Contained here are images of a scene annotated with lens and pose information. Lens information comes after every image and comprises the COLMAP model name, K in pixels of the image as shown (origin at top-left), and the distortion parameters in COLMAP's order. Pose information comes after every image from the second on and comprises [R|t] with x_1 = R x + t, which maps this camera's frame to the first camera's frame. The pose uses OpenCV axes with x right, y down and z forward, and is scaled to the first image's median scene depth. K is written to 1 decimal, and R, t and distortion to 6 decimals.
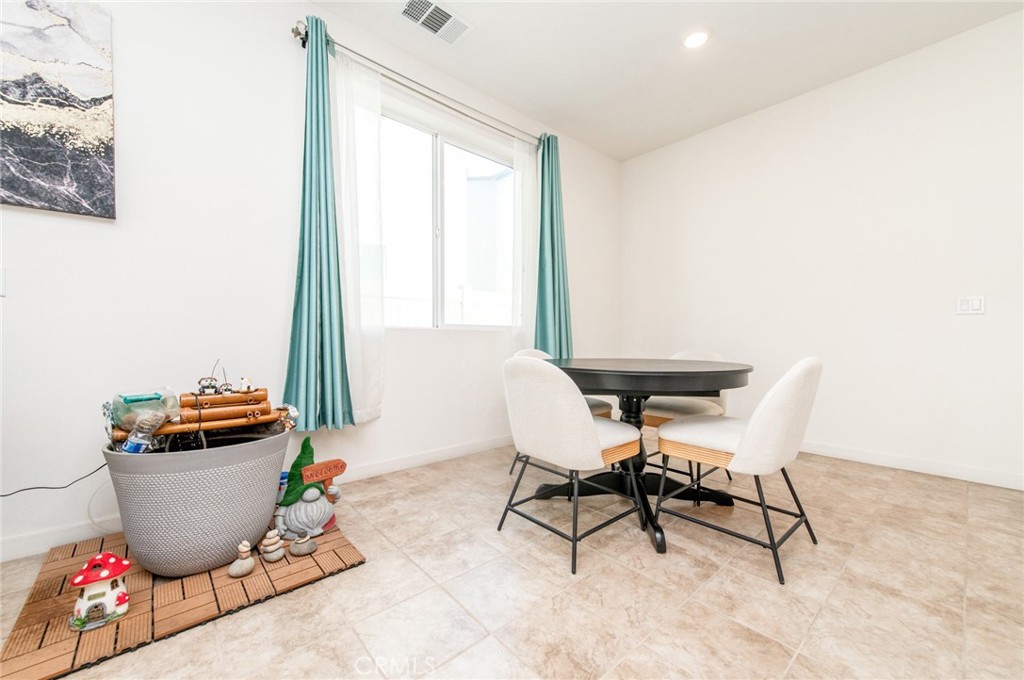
lens RADIAL K [[403.8, 0, 515.2], [0, 403.8, 336.7], [0, 0, 1]] dist [0.010651, -0.000471]
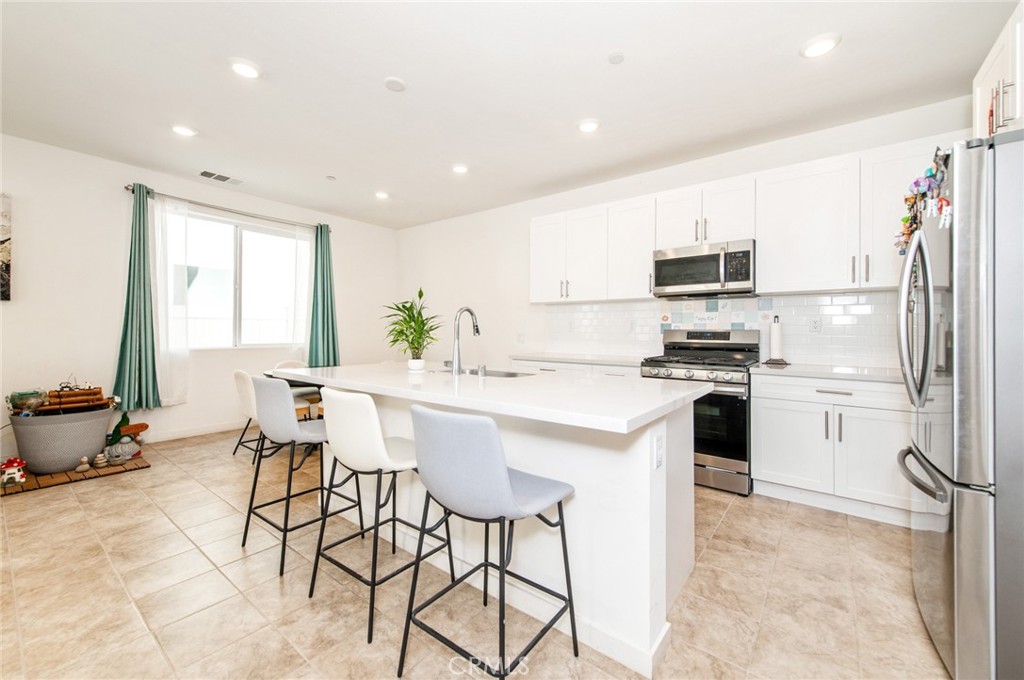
lens RADIAL K [[405.5, 0, 512.9], [0, 405.5, 325.5], [0, 0, 1]] dist [0.001118, 0.000202]
pose [[0.981717, 0.008471, 0.190156, 0.996336], [-0.006814, 0.999933, -0.009362, -0.171868], [-0.190222, 0.007895, 0.981709, -1.346902]]
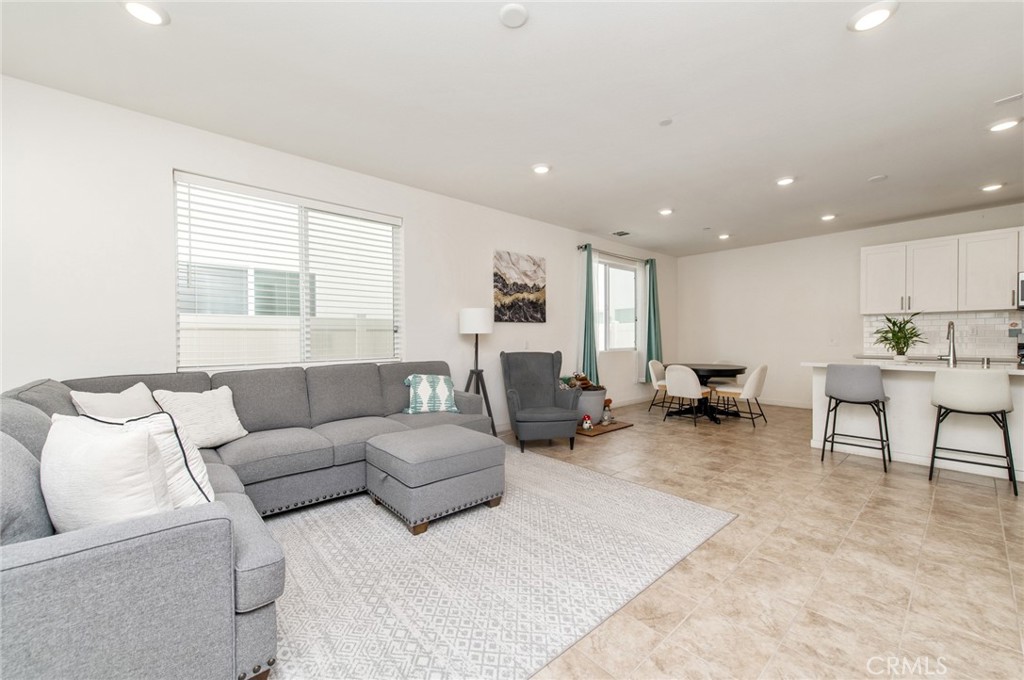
lens RADIAL K [[403.8, 0, 515.2], [0, 403.8, 336.7], [0, 0, 1]] dist [0.010651, -0.000471]
pose [[0.999957, -0.008133, -0.004346, -1.208061], [0.008156, 0.999953, 0.005267, -0.198064], [0.004303, -0.005302, 0.999977, -2.173344]]
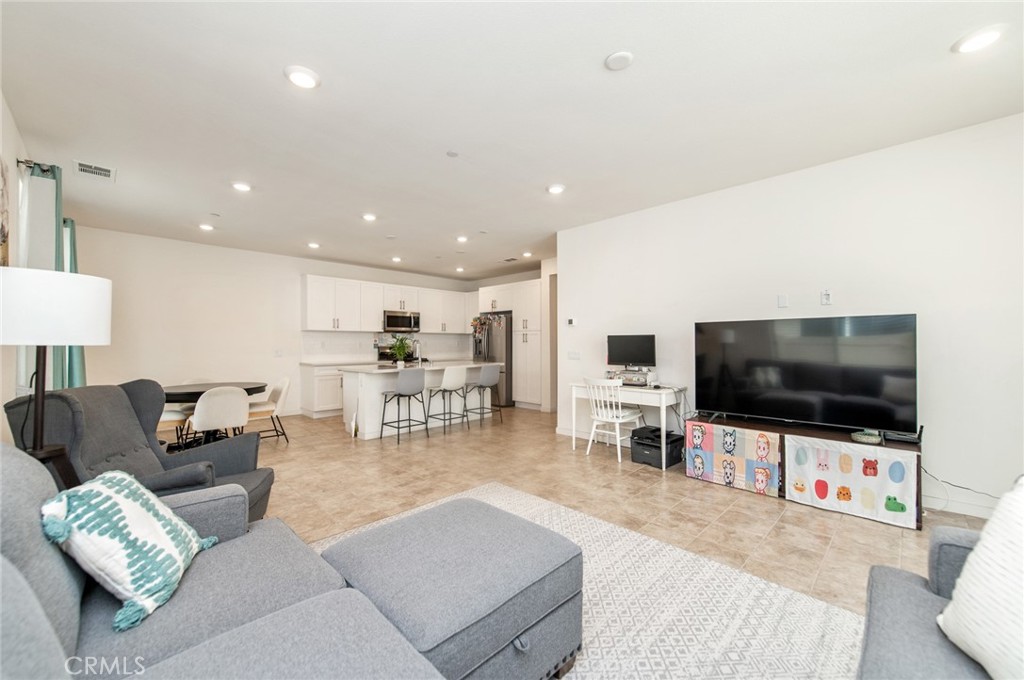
lens RADIAL K [[397.4, 0, 514.5], [0, 397.4, 339.5], [0, 0, 1]] dist [0.009340, -0.000310]
pose [[-0.065916, 0.008313, 0.997791, -2.420747], [-0.004895, 0.999951, -0.008655, -0.219662], [-0.997813, -0.005454, -0.065872, -0.618465]]
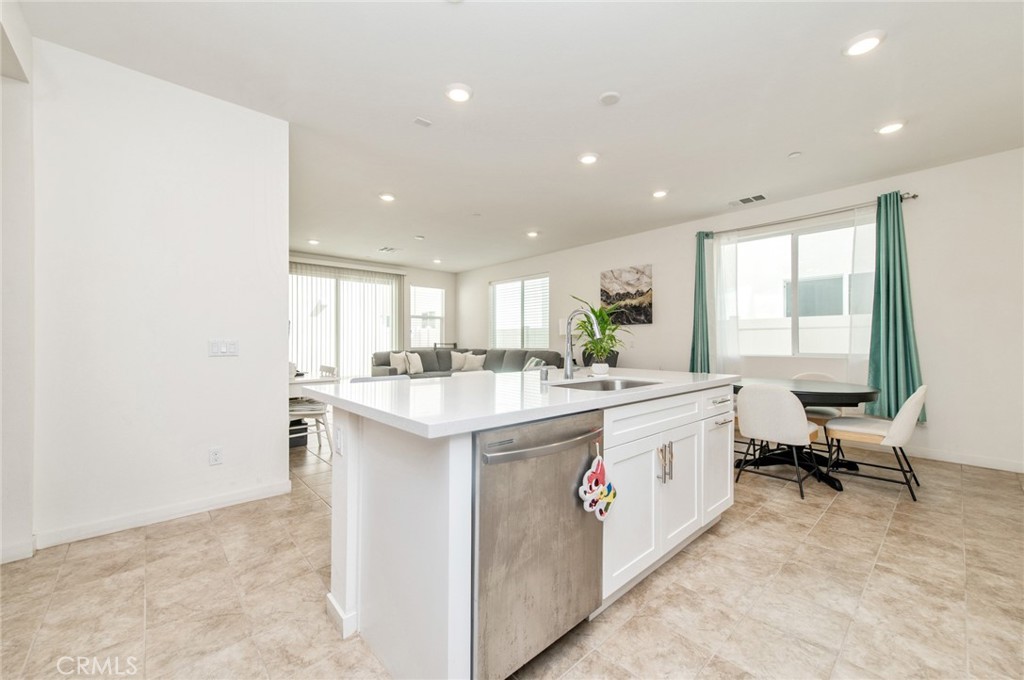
lens RADIAL K [[397.4, 0, 514.5], [0, 397.4, 339.5], [0, 0, 1]] dist [0.009340, -0.000310]
pose [[0.013683, -0.004806, -0.999895, 2.361716], [0.009348, 0.999945, -0.004678, -0.150702], [0.999863, -0.009283, 0.013728, -0.202621]]
